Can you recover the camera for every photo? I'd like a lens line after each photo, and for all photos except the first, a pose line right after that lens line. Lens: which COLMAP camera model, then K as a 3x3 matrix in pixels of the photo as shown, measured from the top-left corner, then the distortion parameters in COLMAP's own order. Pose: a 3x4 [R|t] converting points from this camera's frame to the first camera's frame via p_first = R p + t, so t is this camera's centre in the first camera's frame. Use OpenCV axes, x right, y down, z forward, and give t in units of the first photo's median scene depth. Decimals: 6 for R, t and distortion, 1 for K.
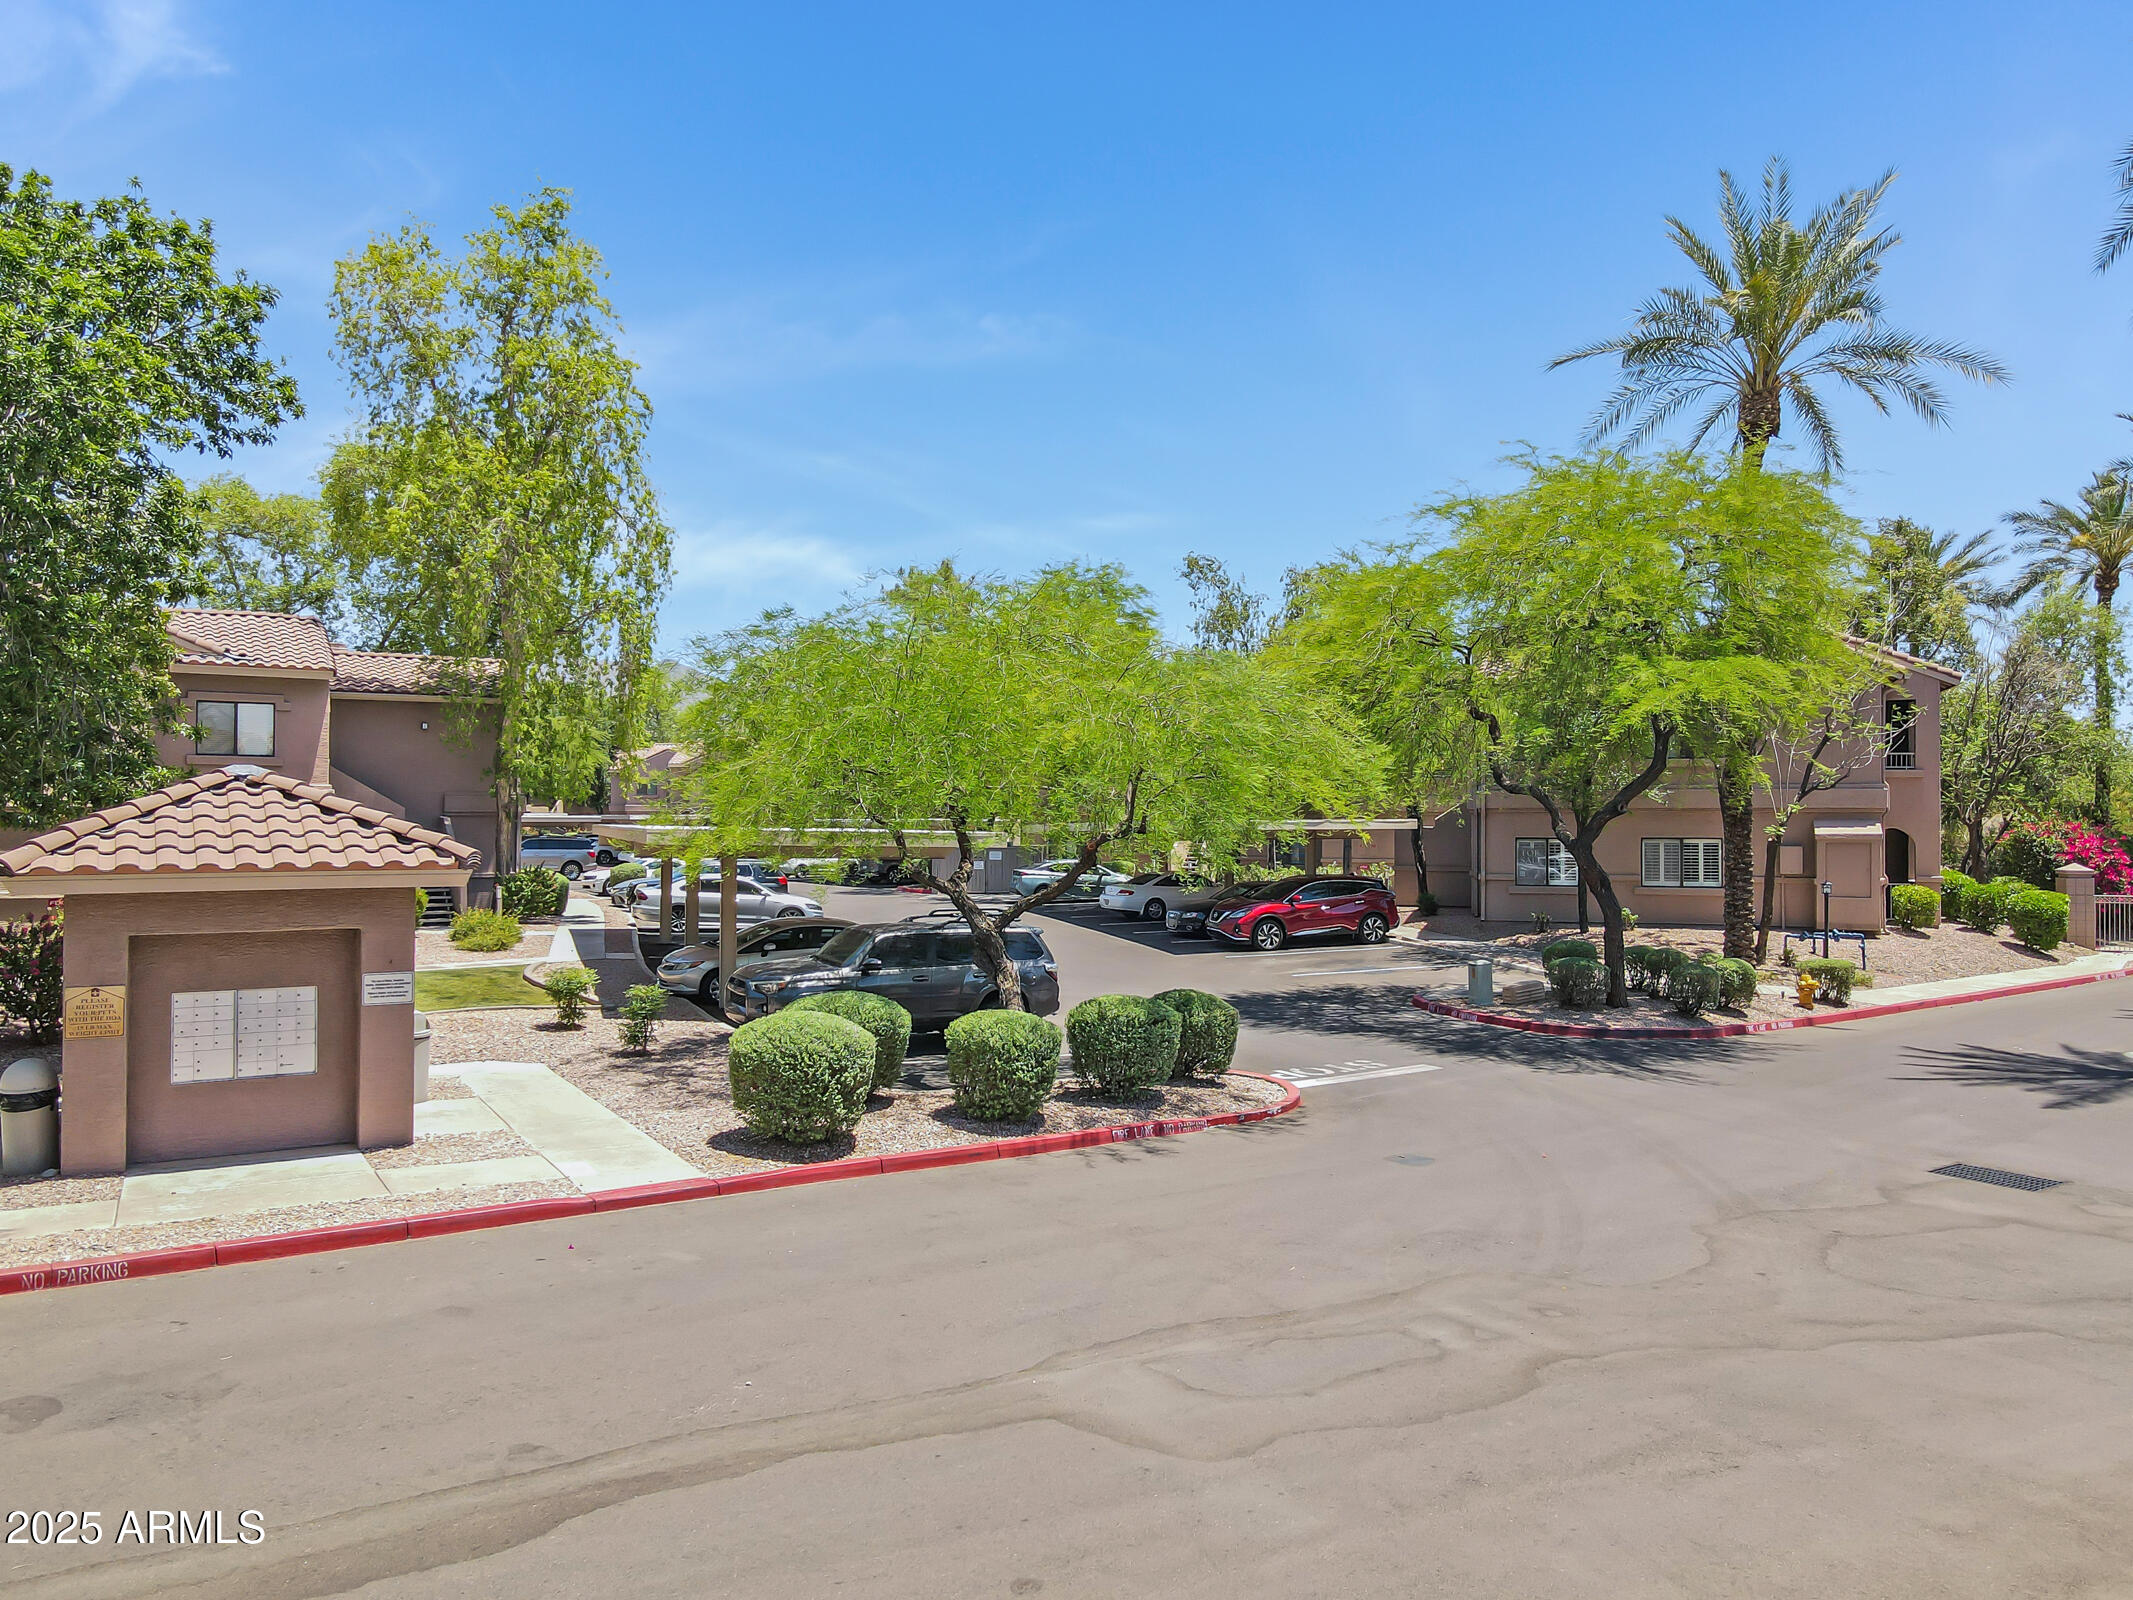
lens RADIAL K [[1476.4, 0, 1068.4], [0, 1476.4, 825.7], [0, 0, 1]] dist [0.044797, 0.003353]
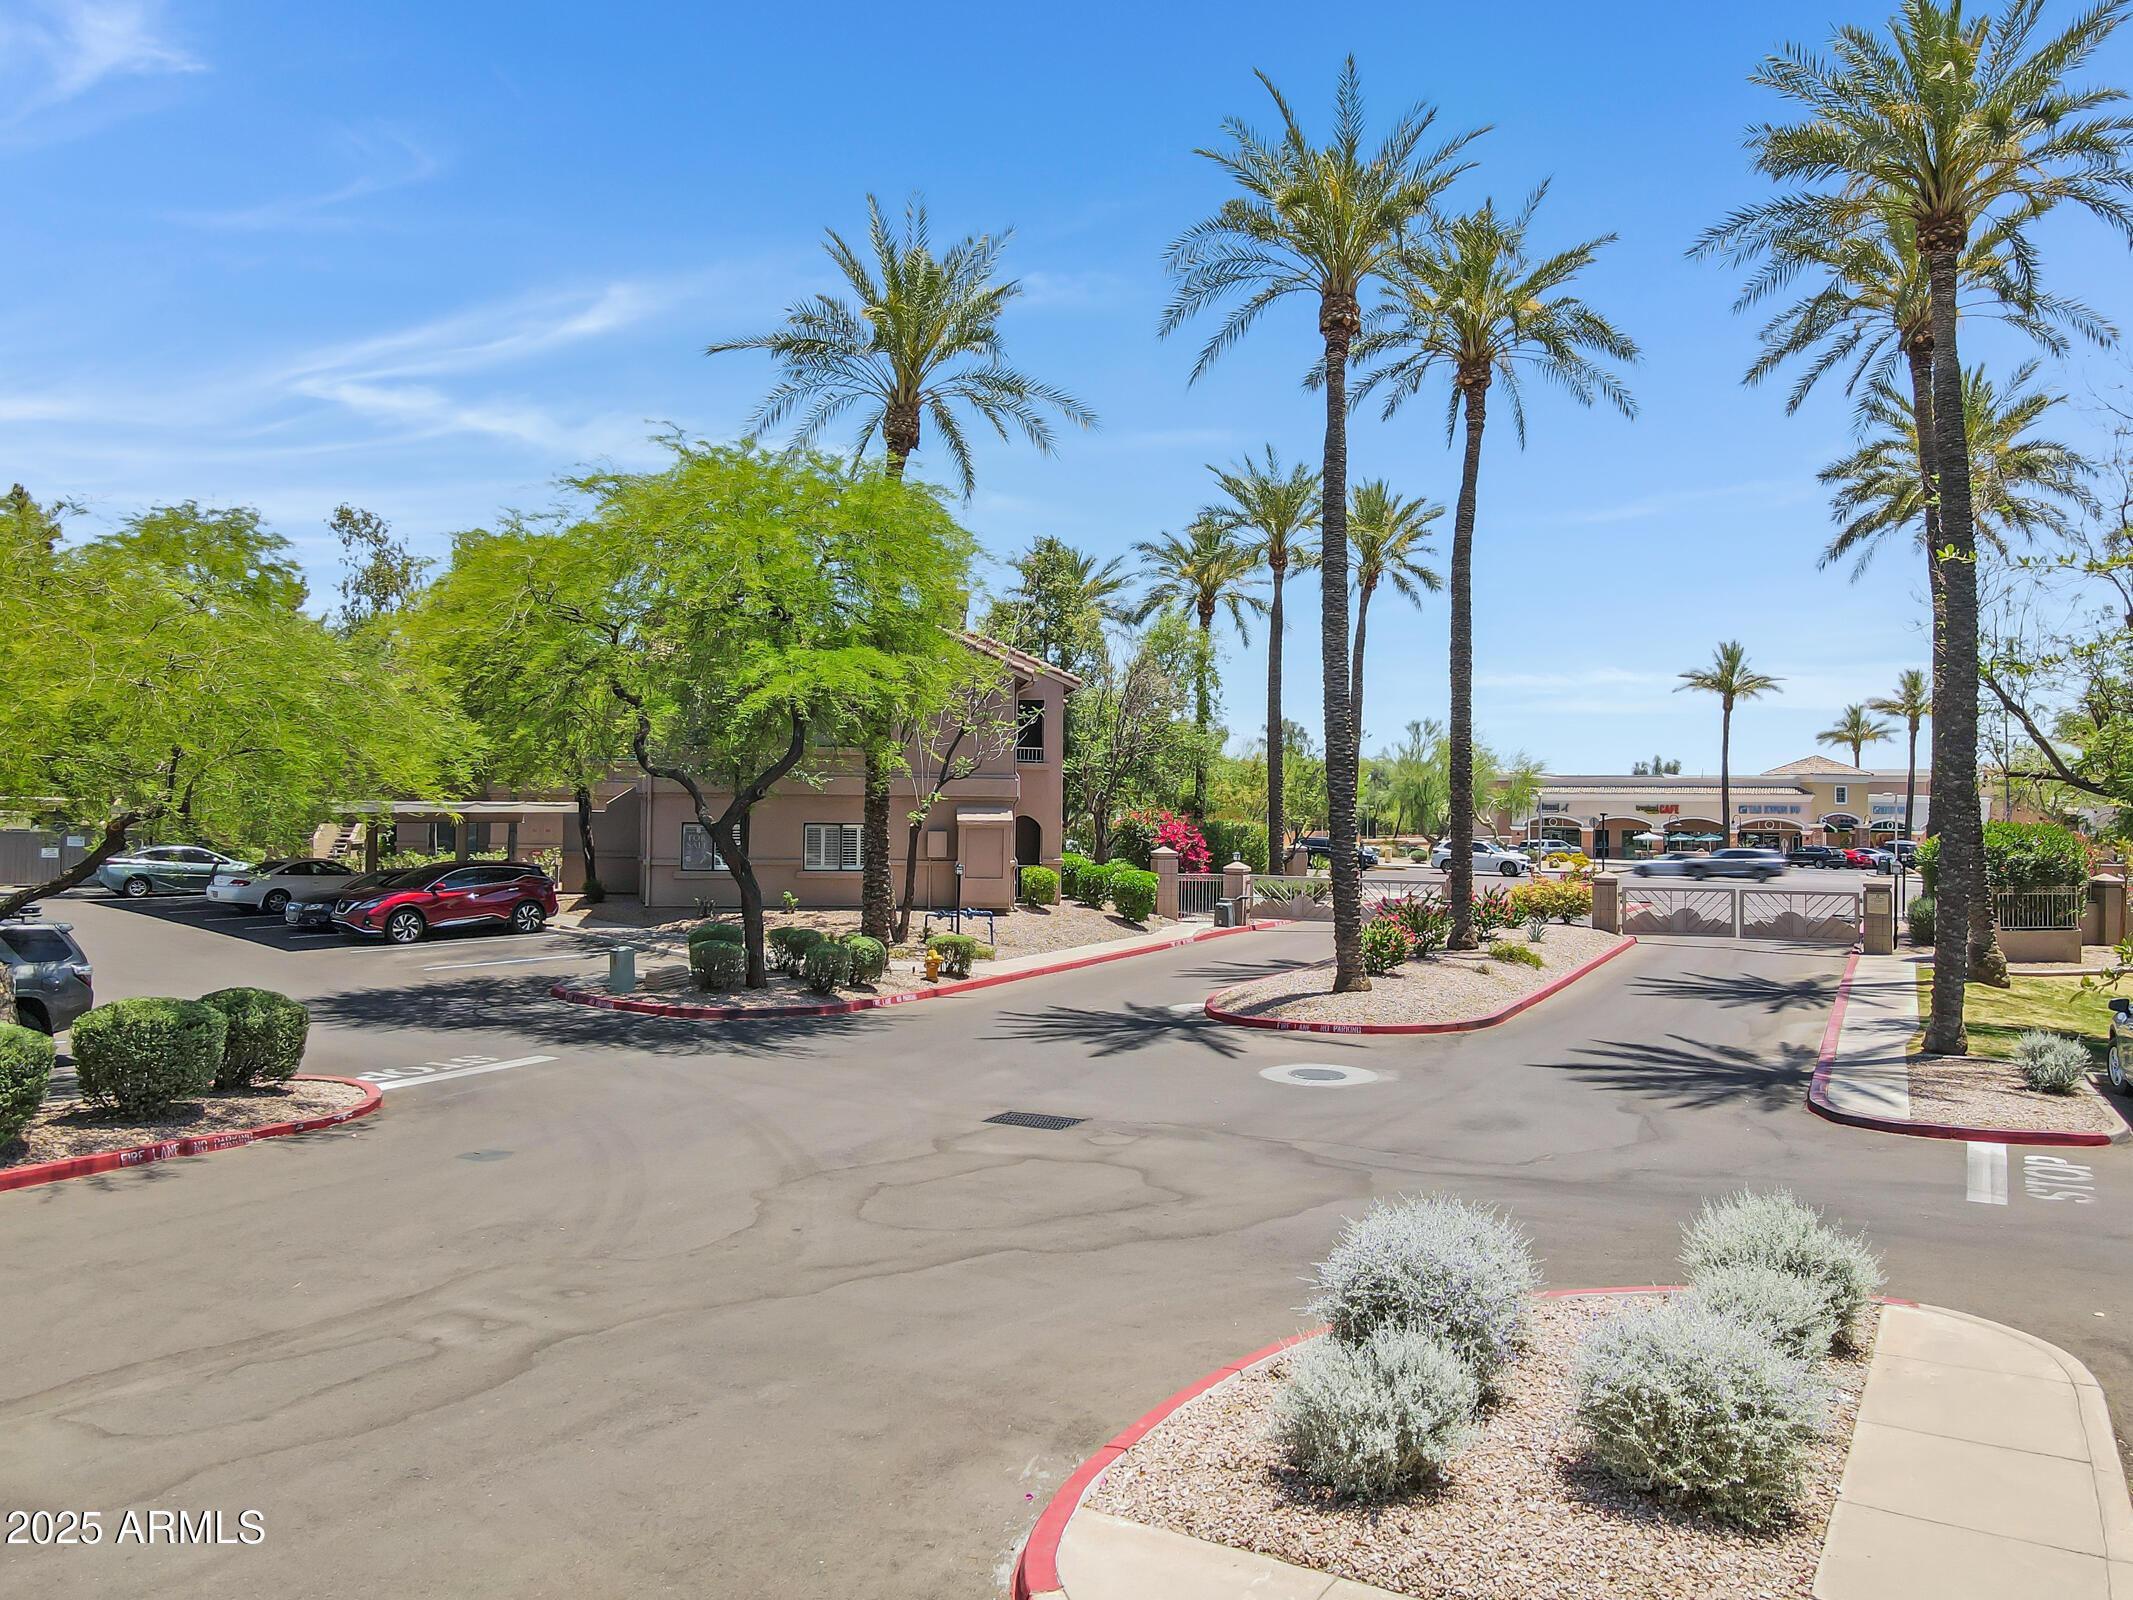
lens RADIAL K [[1535.4, 0, 1066.5], [0, 1535.4, 800.0], [0, 0, 1]] dist [0.016490, 0.008119]
pose [[0.902075, 0.012186, 0.431407, 0.109390], [-0.007457, 0.999892, -0.012653, 0.005390], [-0.431515, 0.008197, 0.902069, -0.044478]]
